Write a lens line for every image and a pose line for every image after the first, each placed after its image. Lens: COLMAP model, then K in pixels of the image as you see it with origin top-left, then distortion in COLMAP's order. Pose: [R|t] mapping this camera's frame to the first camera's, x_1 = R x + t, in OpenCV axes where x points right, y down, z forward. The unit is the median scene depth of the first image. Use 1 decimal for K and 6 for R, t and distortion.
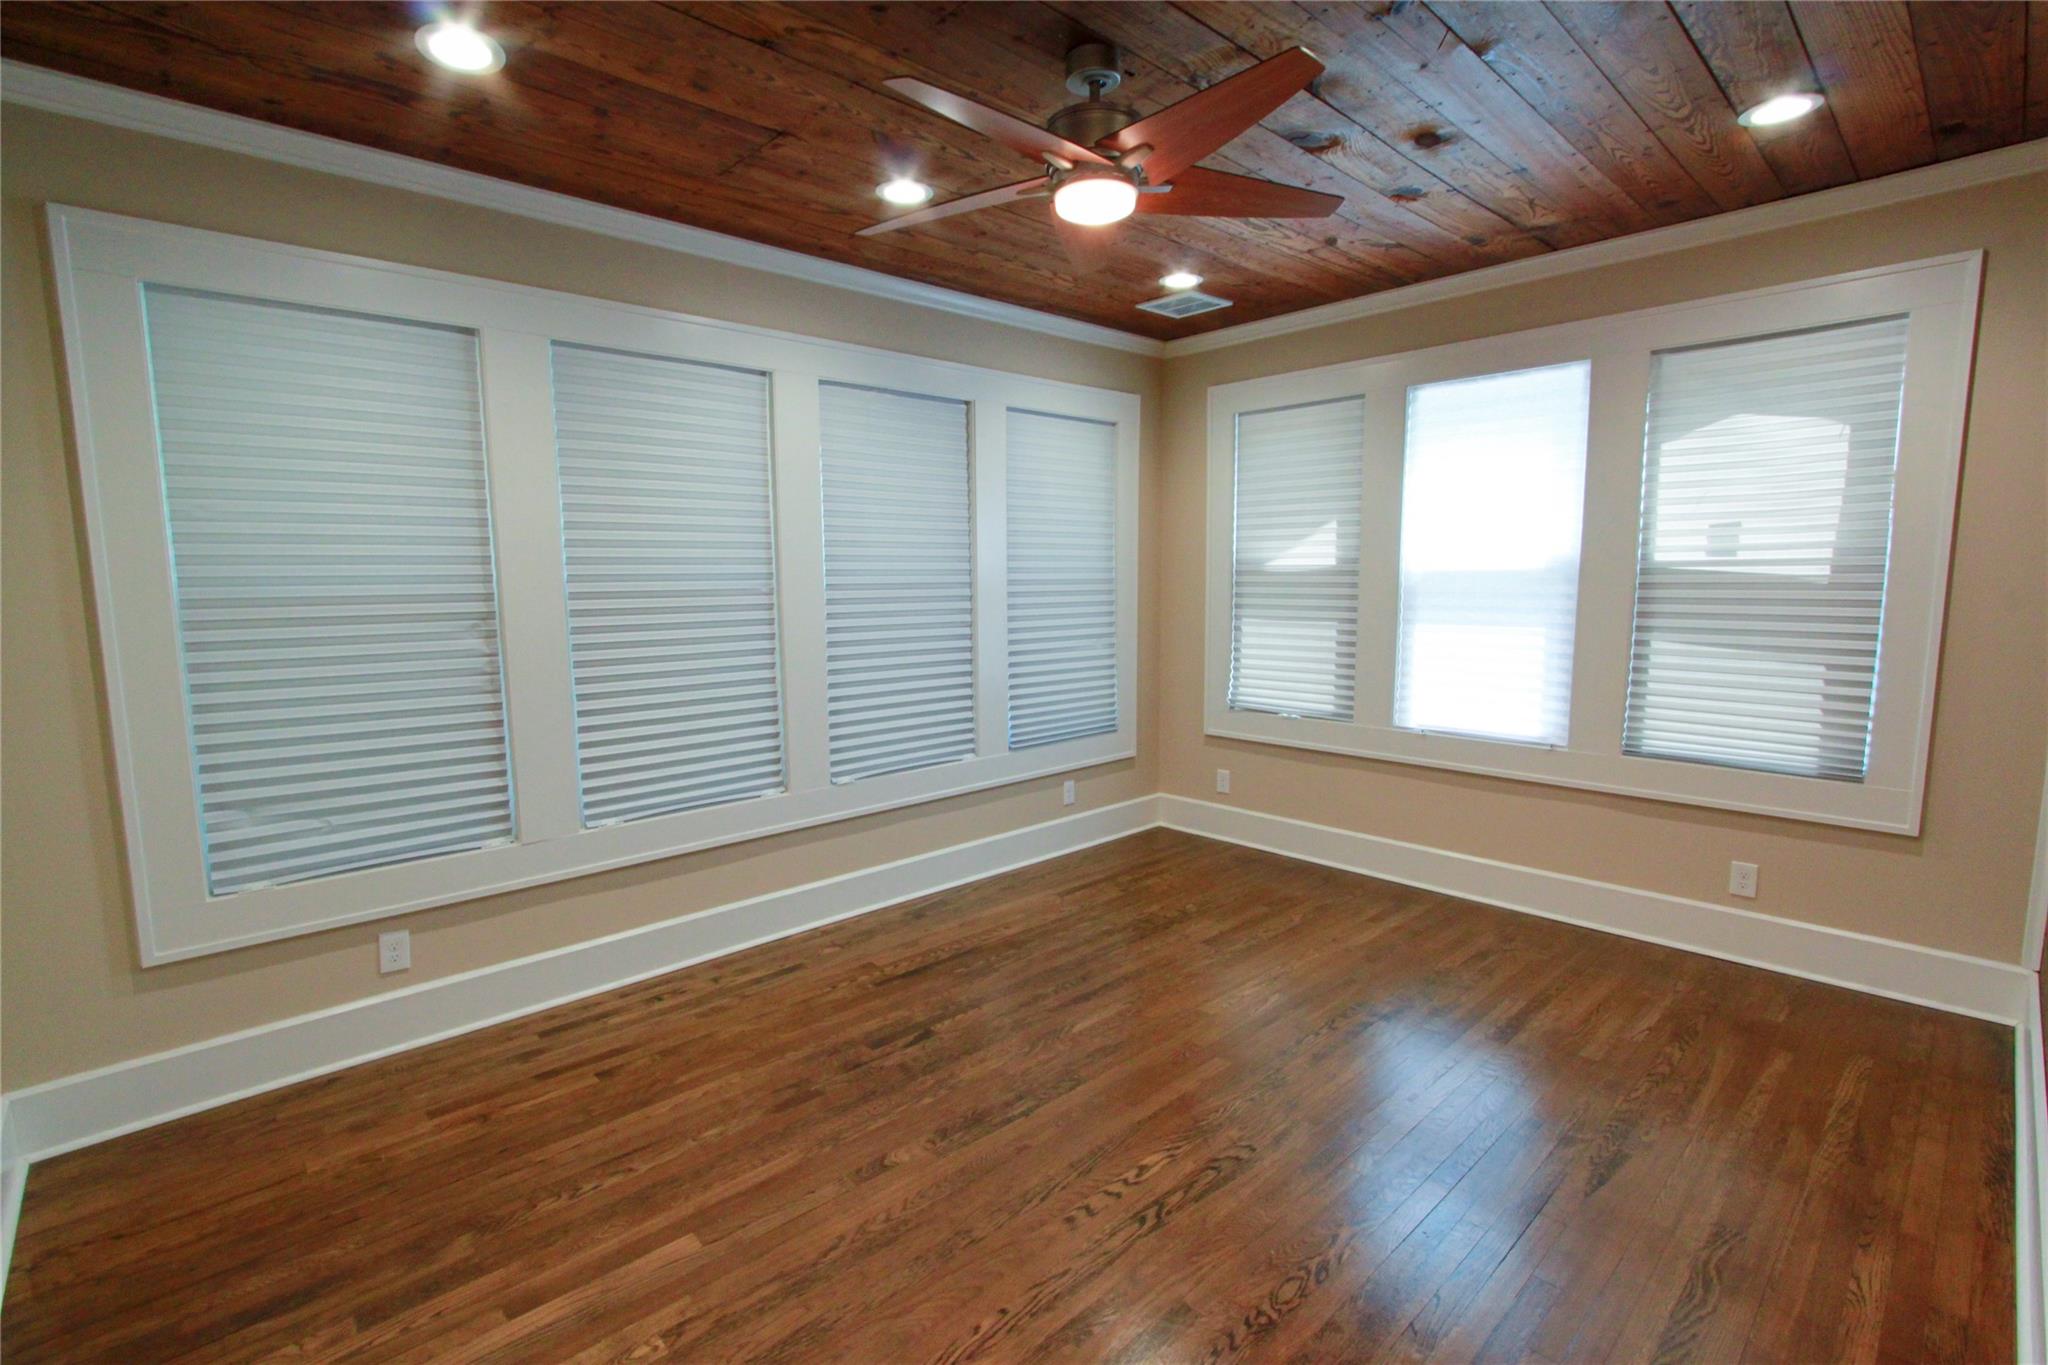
lens RADIAL K [[935.1, 0, 1019.5], [0, 935.1, 693.1], [0, 0, 1]] dist [-0.019118, 0.001954]
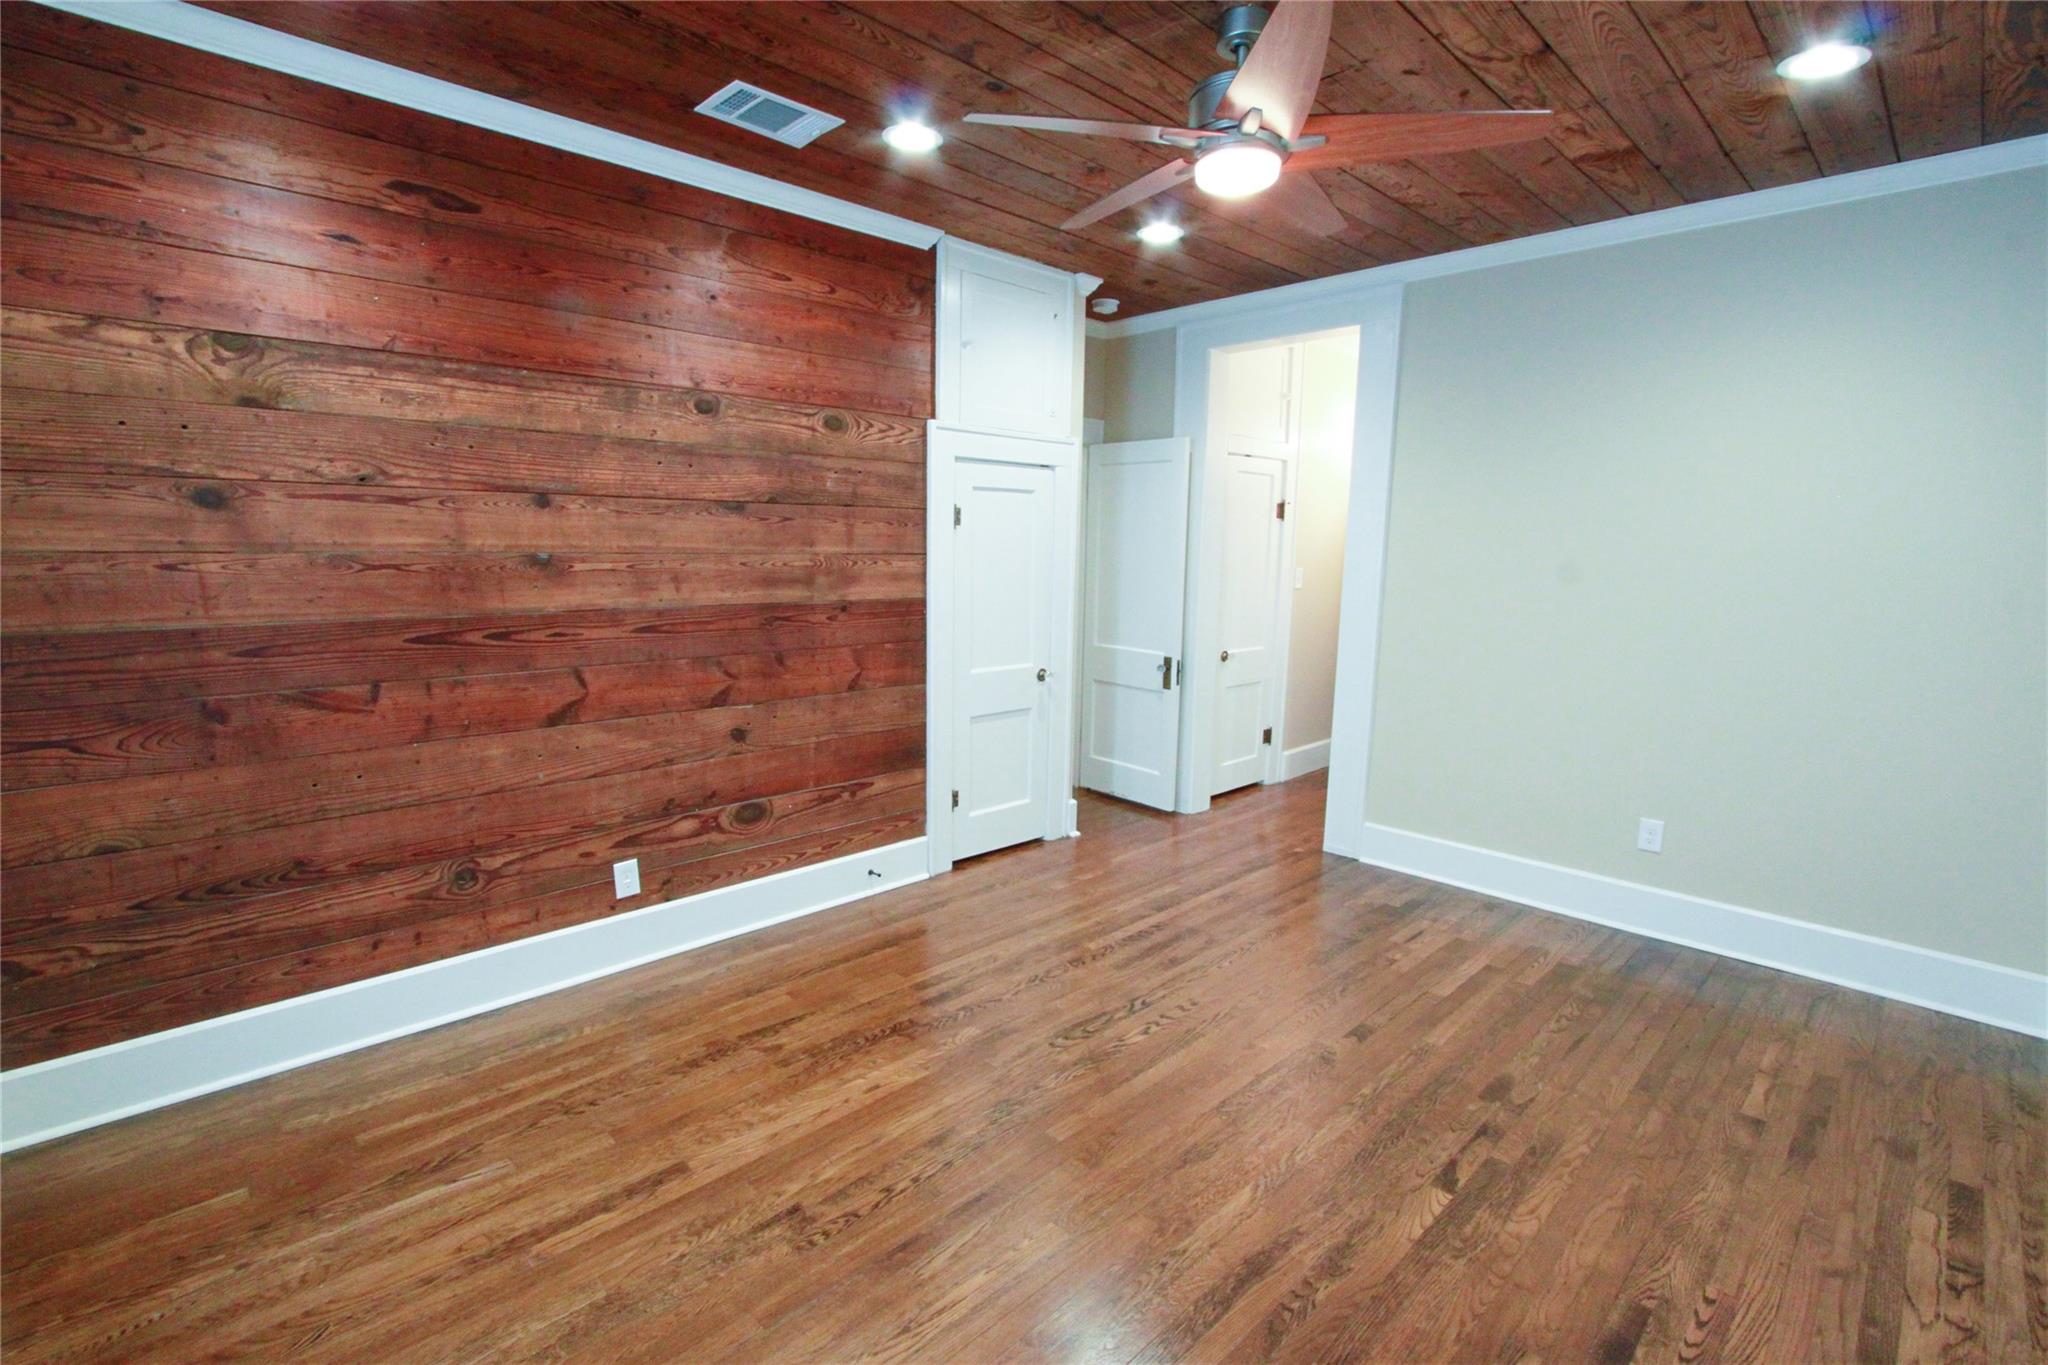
lens RADIAL K [[935.1, 0, 1019.5], [0, 935.1, 693.1], [0, 0, 1]] dist [-0.019118, 0.001954]
pose [[-0.999691, -0.001276, -0.024843, 0.270916], [-0.008011, 0.961988, 0.272975, -0.213700], [0.023551, 0.273090, -0.961700, 1.692600]]
